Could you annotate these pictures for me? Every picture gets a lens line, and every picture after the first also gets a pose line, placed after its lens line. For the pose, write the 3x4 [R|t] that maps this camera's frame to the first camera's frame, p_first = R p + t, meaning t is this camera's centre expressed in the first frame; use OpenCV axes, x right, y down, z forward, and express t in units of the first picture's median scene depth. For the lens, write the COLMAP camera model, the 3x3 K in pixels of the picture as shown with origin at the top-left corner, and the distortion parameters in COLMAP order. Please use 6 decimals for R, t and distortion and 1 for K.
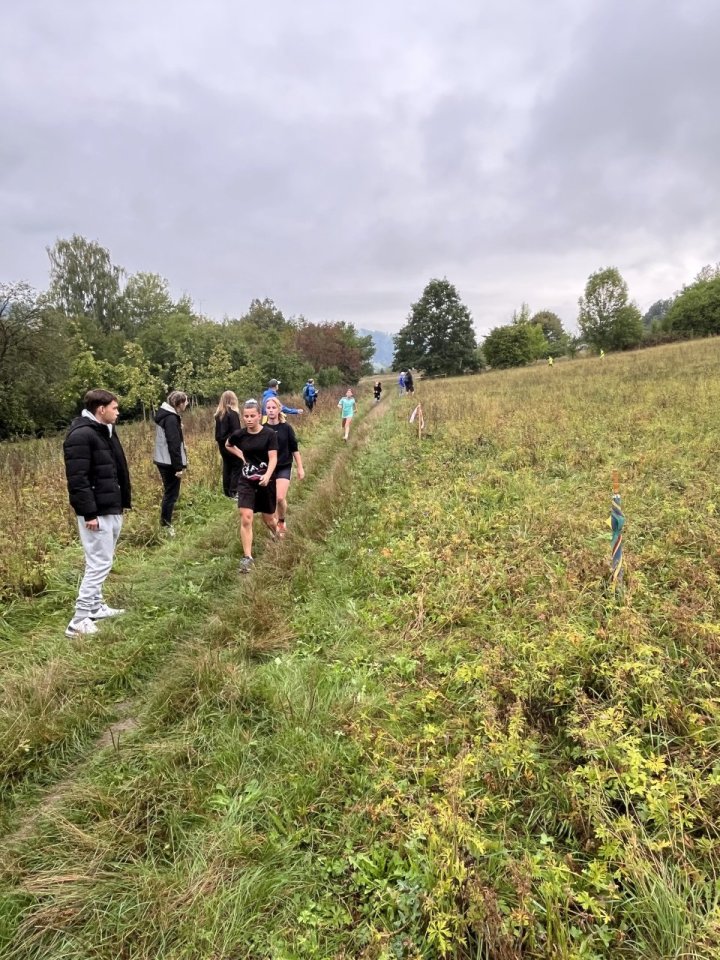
lens RADIAL K [[627.0, 0, 360.0], [0, 627.0, 480.0], [0, 0, 1]] dist [-0.000183, -0.000424]
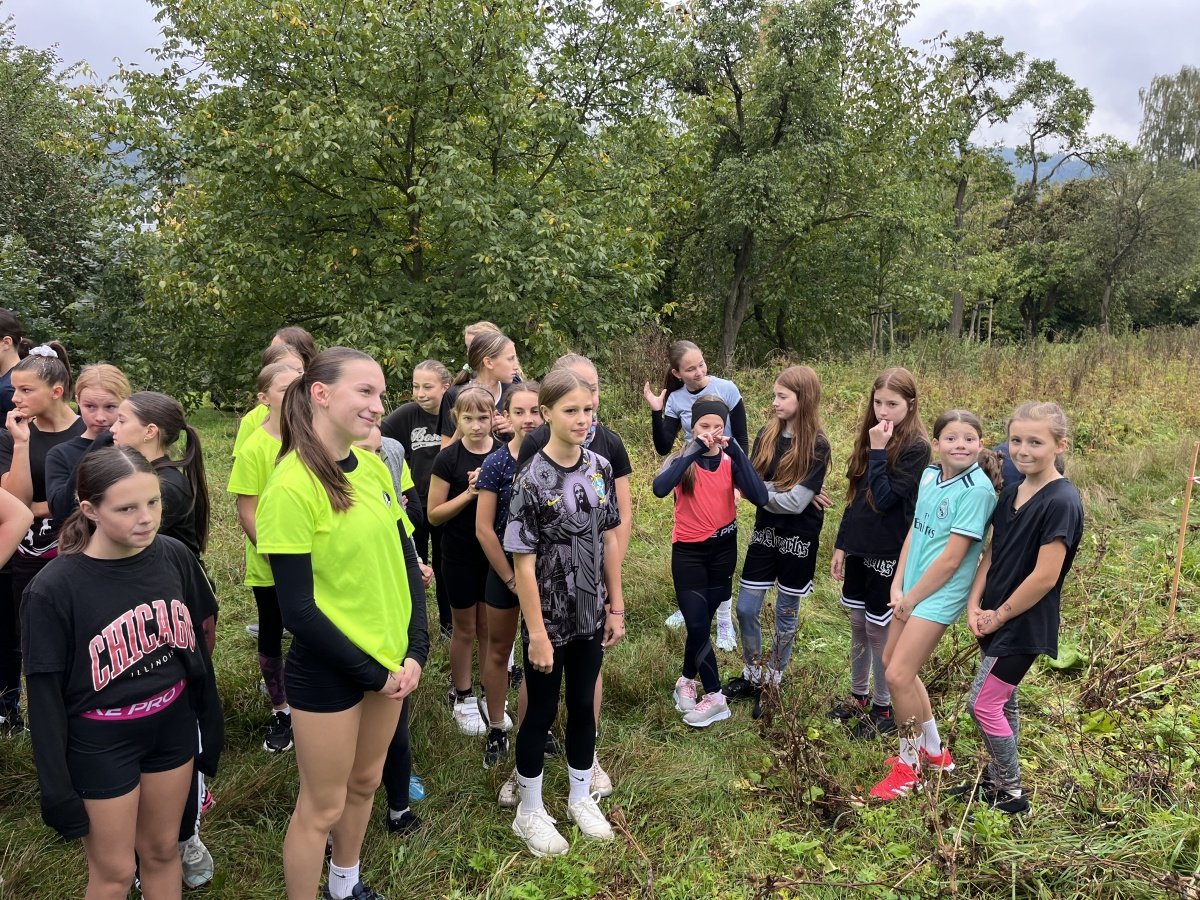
lens RADIAL K [[891.6, 0, 599.6], [0, 891.6, 445.1], [0, 0, 1]] dist [0.080934, -0.120288]
pose [[0.600191, 0.172973, -0.780930, 0.016928], [-0.142890, 0.983818, 0.108092, 0.020182], [0.786990, 0.046711, 0.615195, -0.134209]]
